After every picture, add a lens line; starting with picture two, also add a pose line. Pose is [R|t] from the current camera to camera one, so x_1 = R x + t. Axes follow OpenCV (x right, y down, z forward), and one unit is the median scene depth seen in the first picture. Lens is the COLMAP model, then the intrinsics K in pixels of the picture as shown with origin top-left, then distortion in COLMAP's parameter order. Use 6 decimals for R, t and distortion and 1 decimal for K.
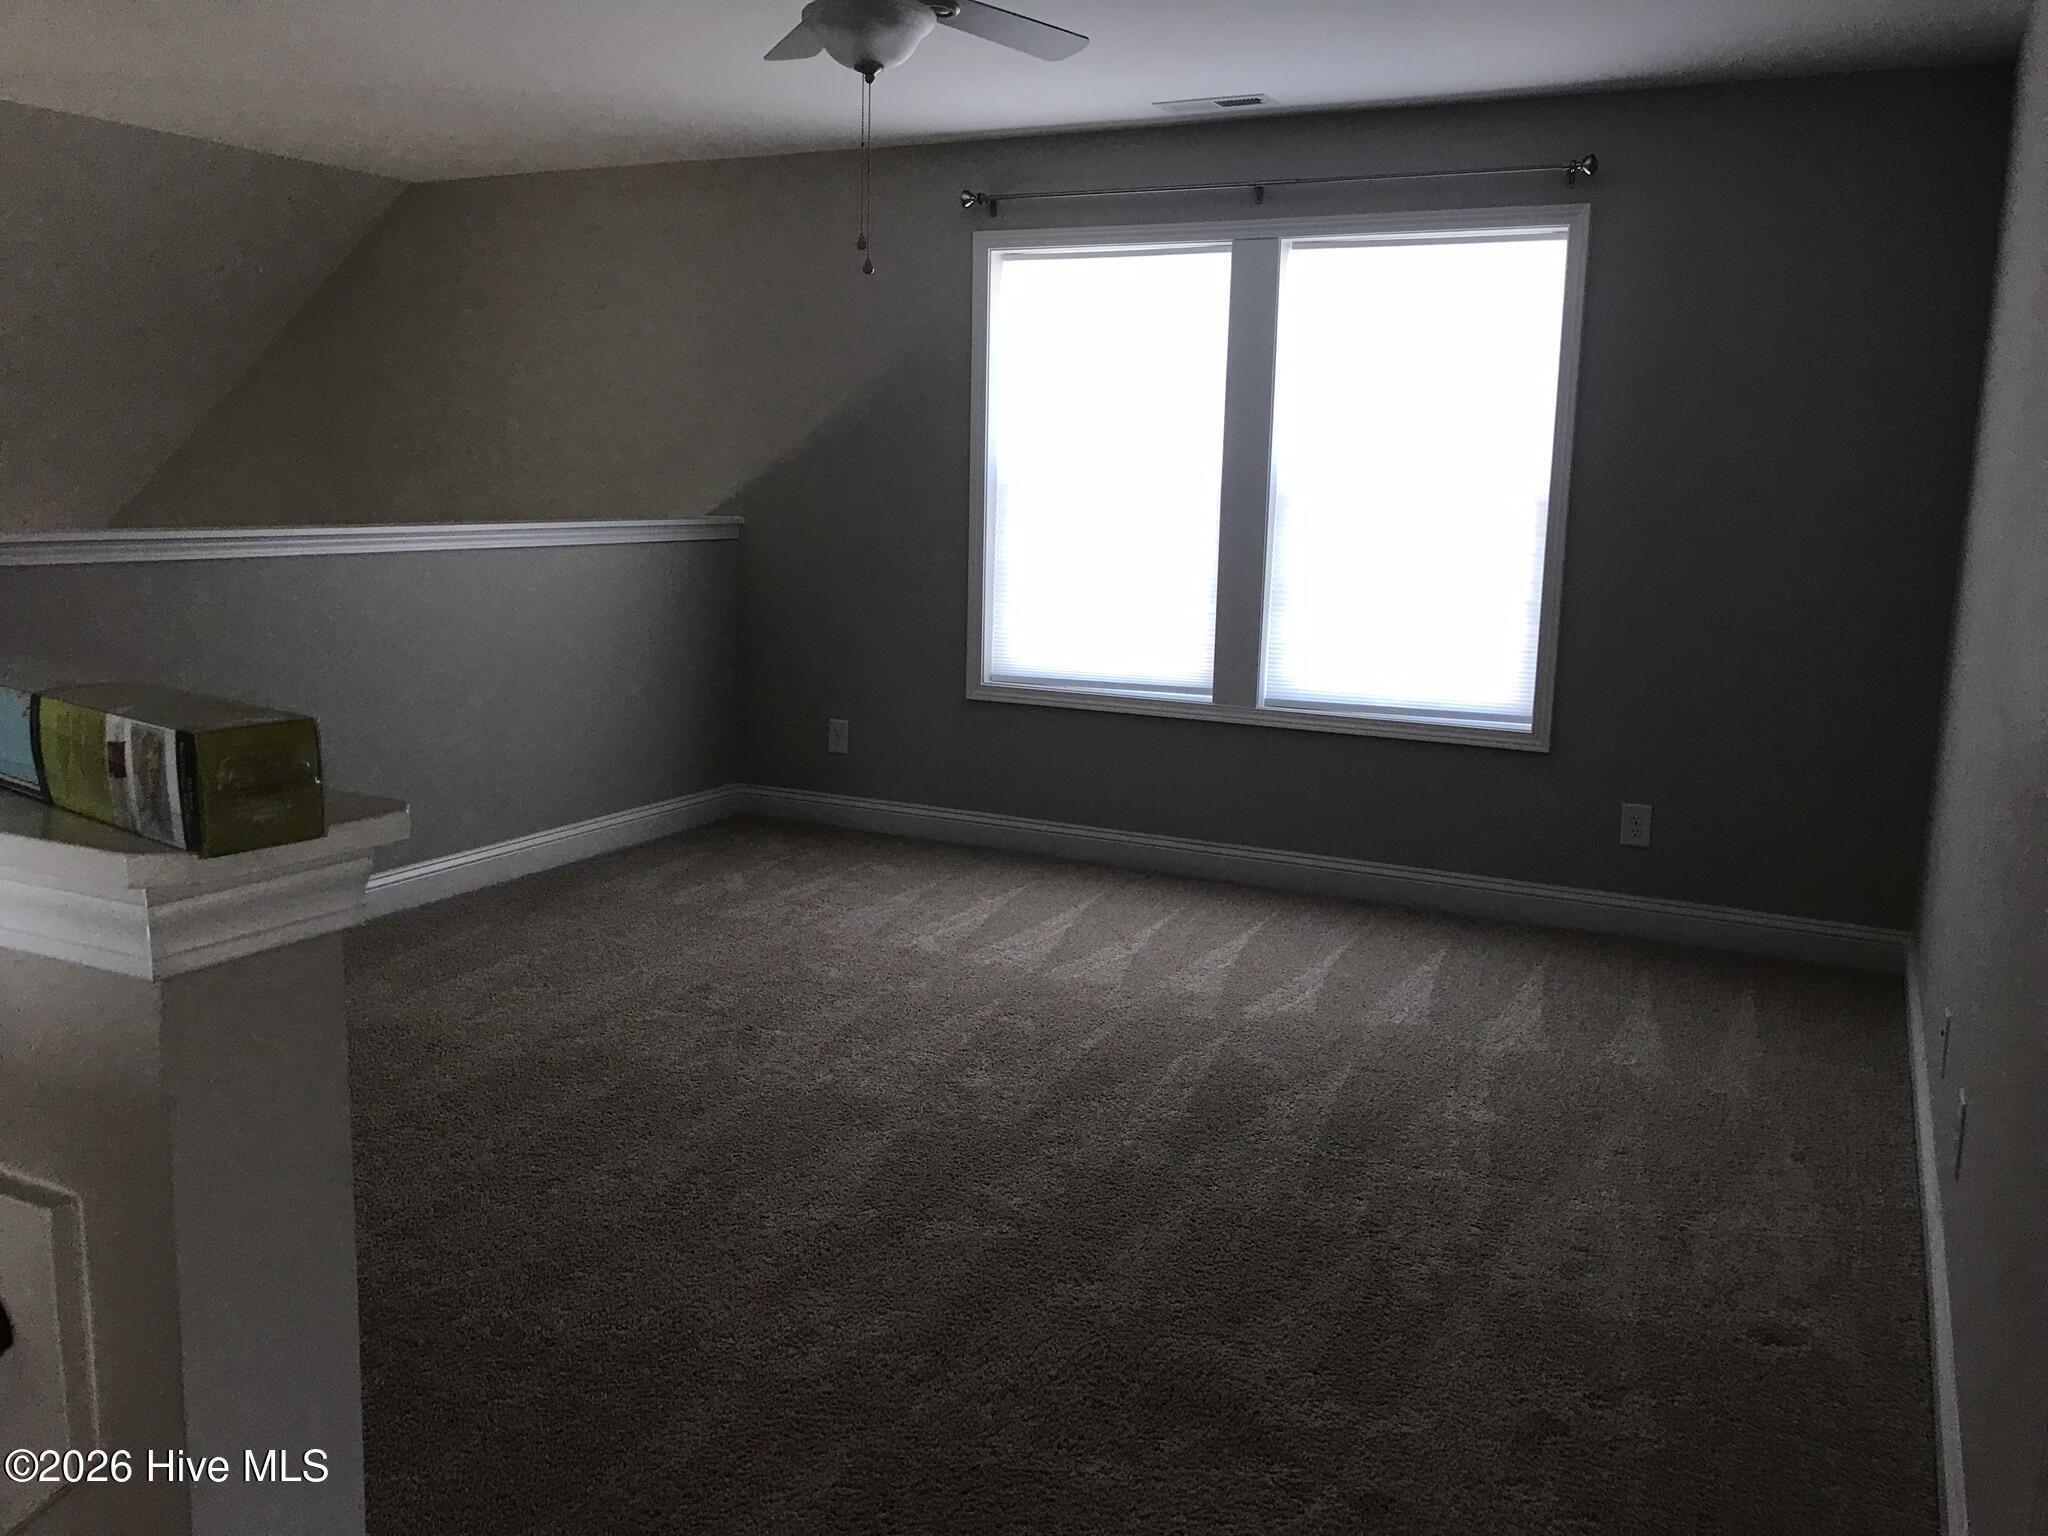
lens RADIAL K [[1676.3, 0, 1019.1], [0, 1676.3, 742.4], [0, 0, 1]] dist [0.028949, -0.026272]
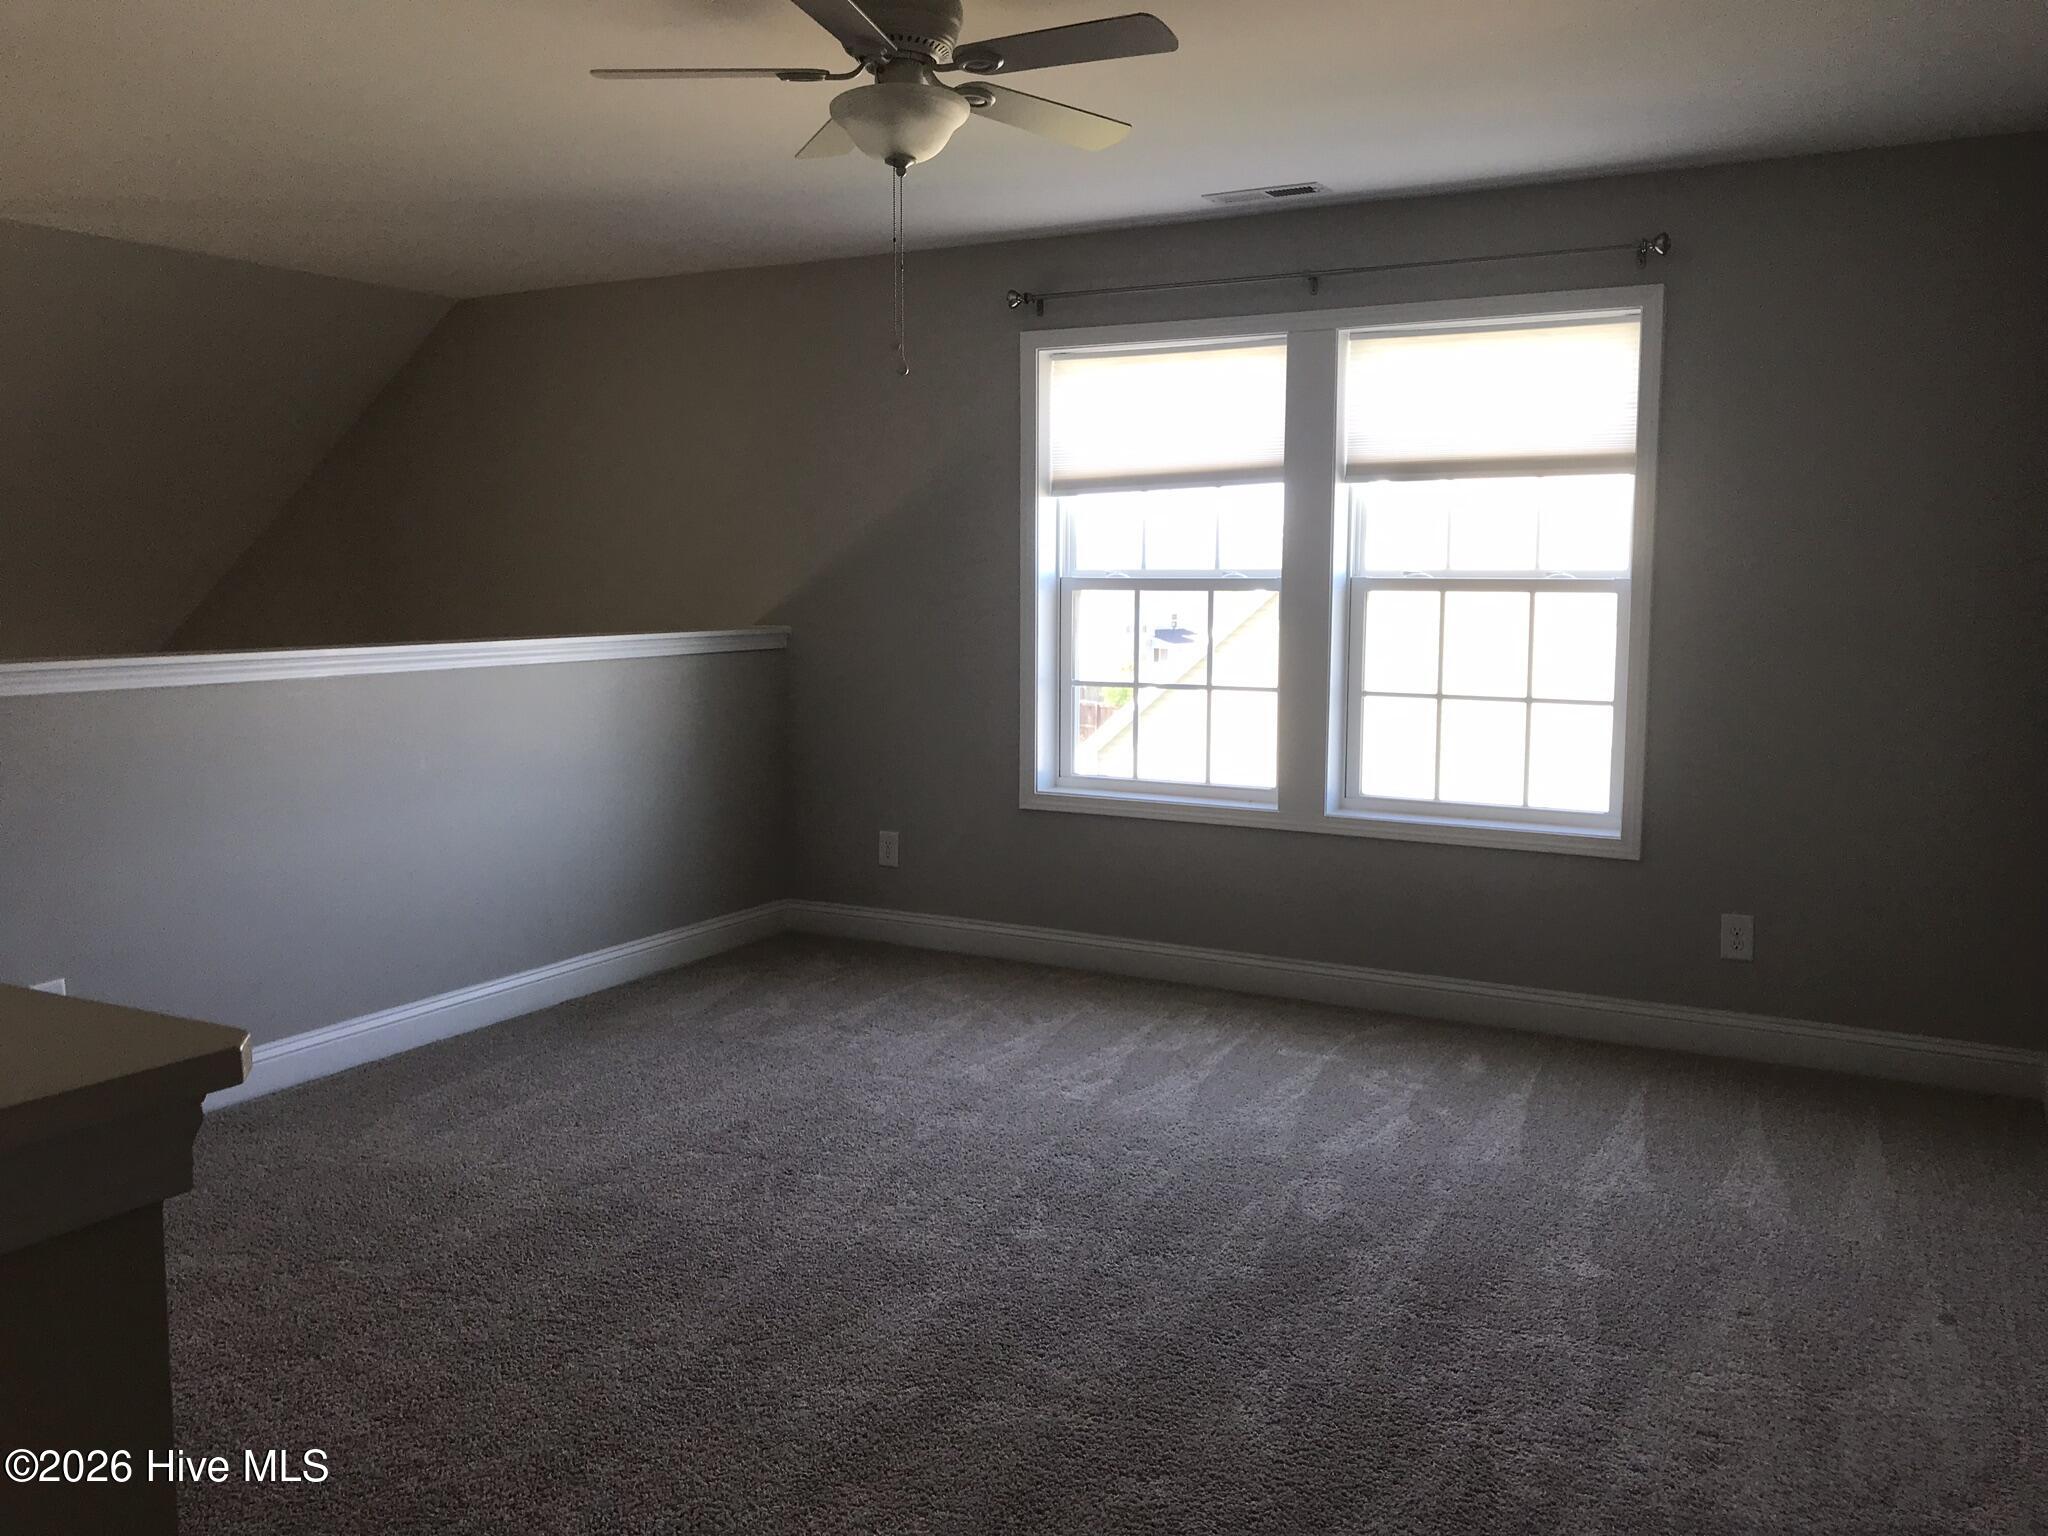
lens RADIAL K [[1676.3, 0, 1019.5], [0, 1676.3, 749.8], [0, 0, 1]] dist [0.028949, -0.026272]
pose [[0.999143, -0.016752, -0.037841, 0.007930], [0.014682, 0.998415, -0.054323, -0.013076], [0.038691, 0.053720, 0.997806, 0.062182]]
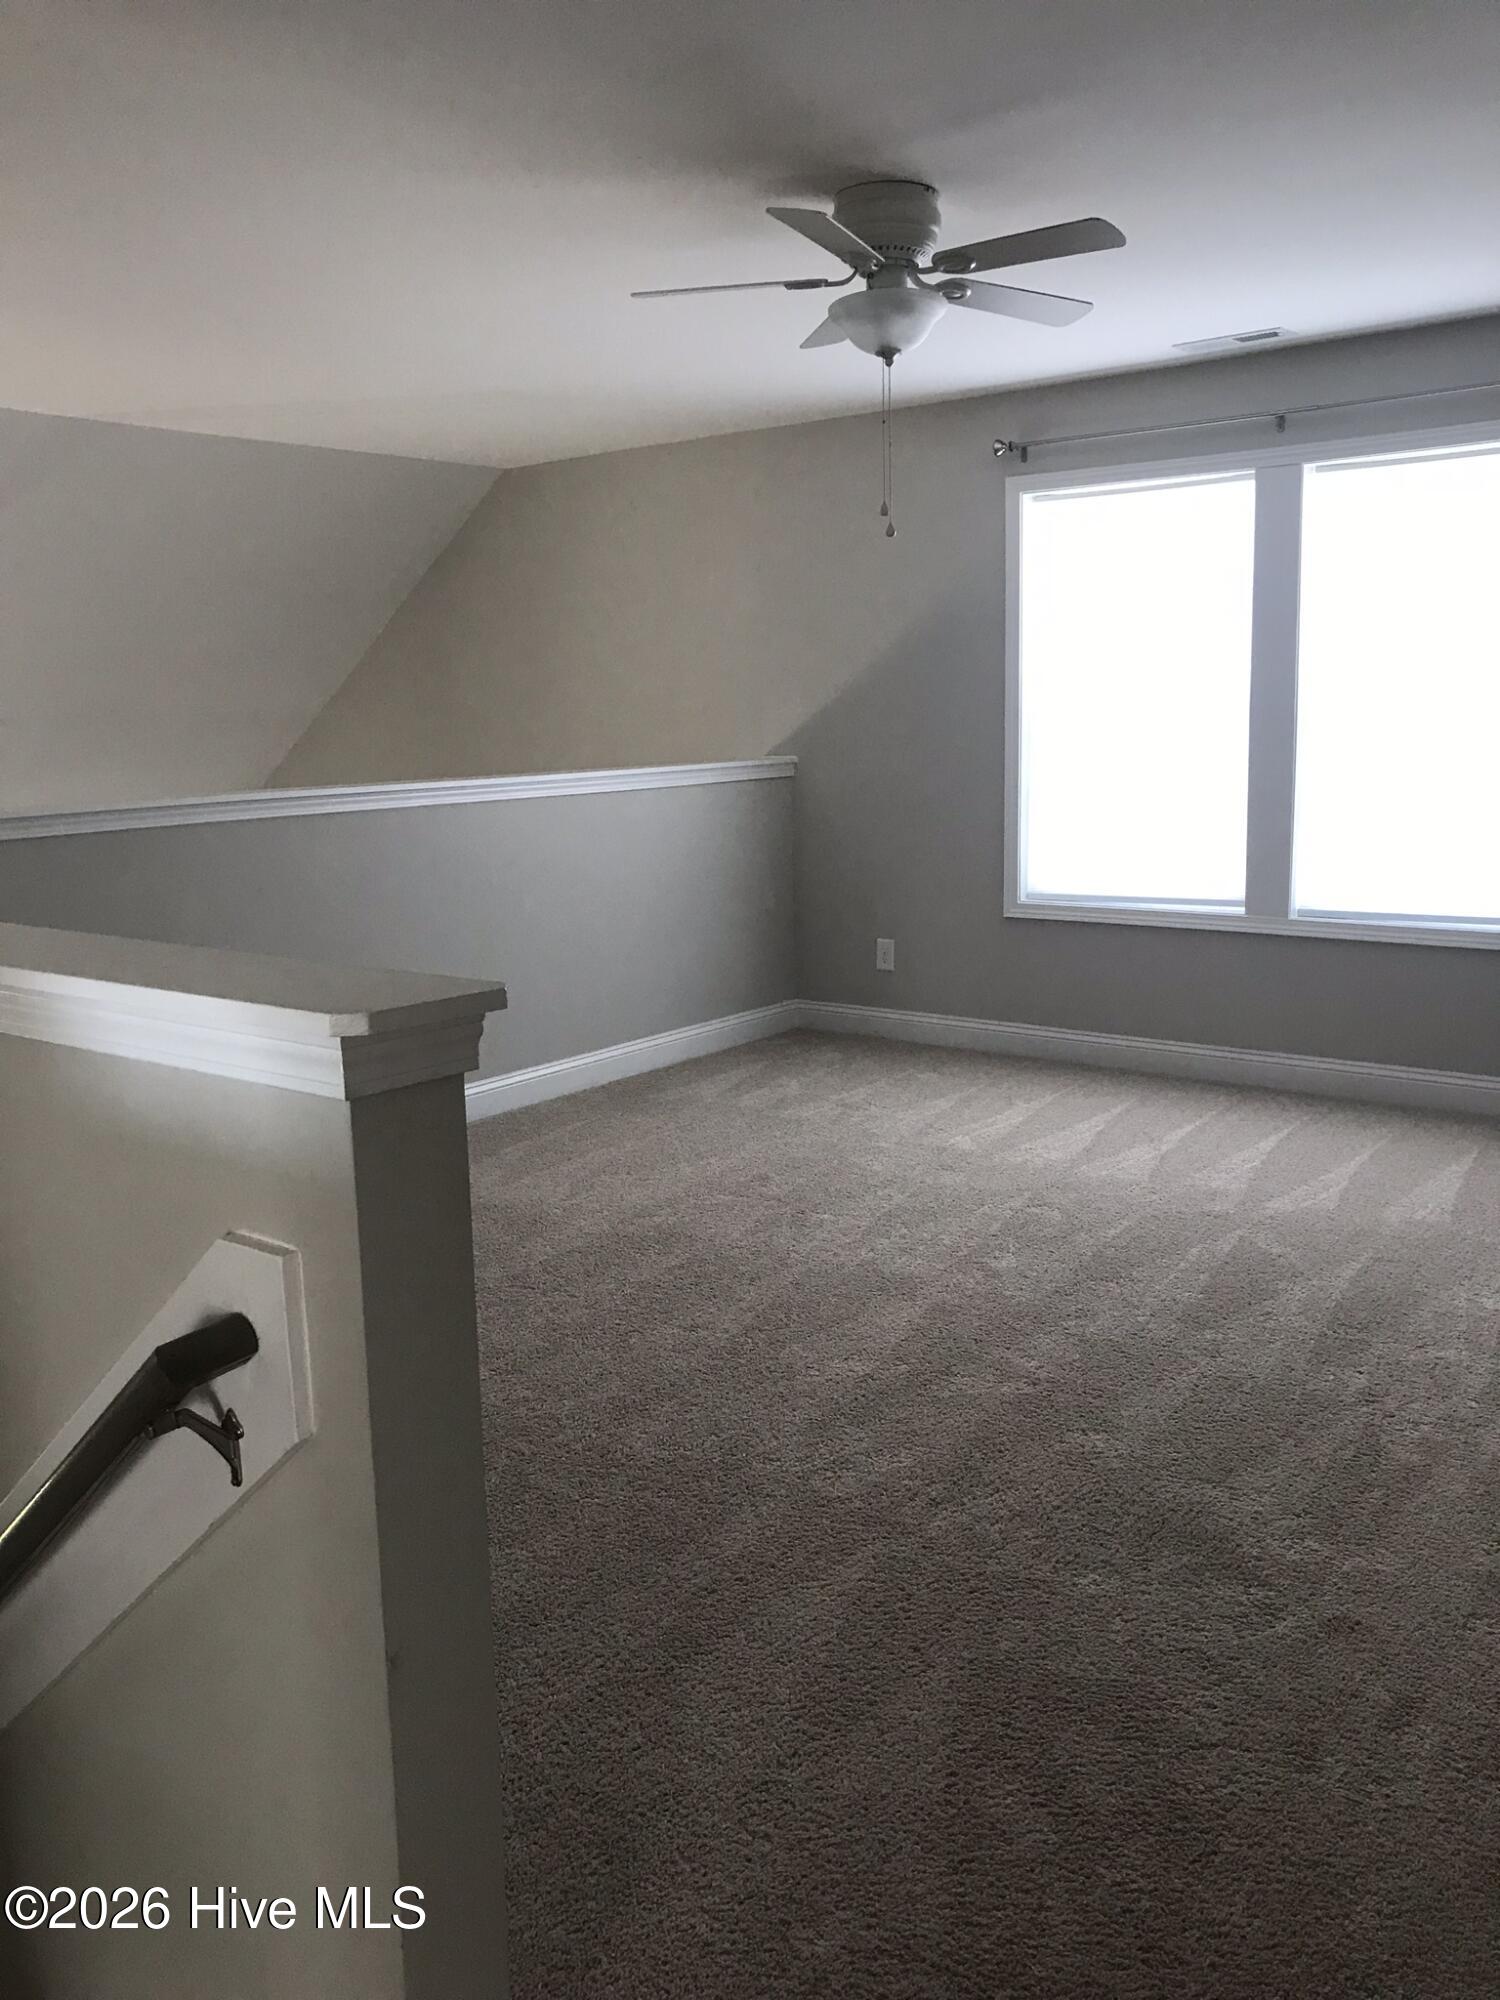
lens RADIAL K [[1637.0, 0, 740.0], [0, 1637.0, 979.8], [0, 0, 1]] dist [0.028949, -0.026272]
pose [[0.977697, -0.014848, -0.209494, 0.033696], [0.016432, 0.999848, 0.005824, 0.007648], [0.209376, -0.009137, 0.977793, -0.086054]]
